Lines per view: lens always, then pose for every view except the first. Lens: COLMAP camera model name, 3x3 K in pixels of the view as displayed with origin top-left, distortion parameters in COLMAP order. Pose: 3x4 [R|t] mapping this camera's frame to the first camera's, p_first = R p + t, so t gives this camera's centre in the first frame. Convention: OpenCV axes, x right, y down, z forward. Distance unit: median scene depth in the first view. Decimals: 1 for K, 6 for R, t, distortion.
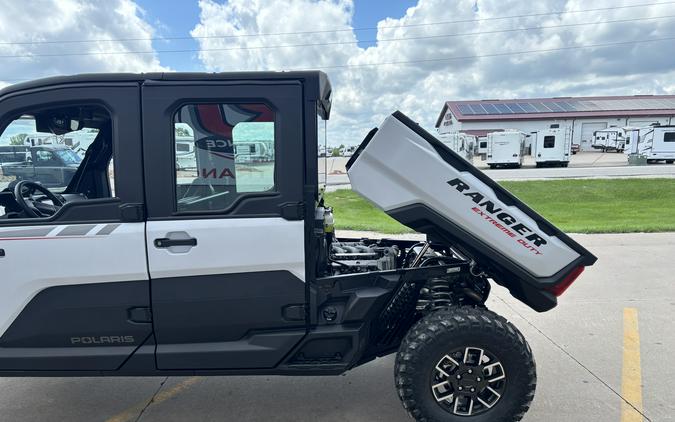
lens RADIAL K [[541.0, 0, 337.3], [0, 541.0, 269.0], [0, 0, 1]] dist [0.012402, -0.002634]
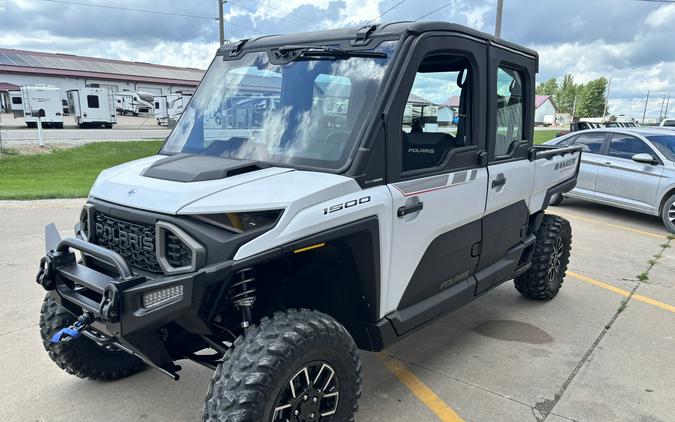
lens RADIAL K [[541.0, 0, 337.3], [0, 541.0, 269.0], [0, 0, 1]] dist [0.012402, -0.002634]
pose [[0.585458, -0.180476, 0.790359, -0.177335], [0.128781, 0.983231, 0.129123, -0.007466], [-0.800409, 0.026187, 0.598882, 0.067974]]
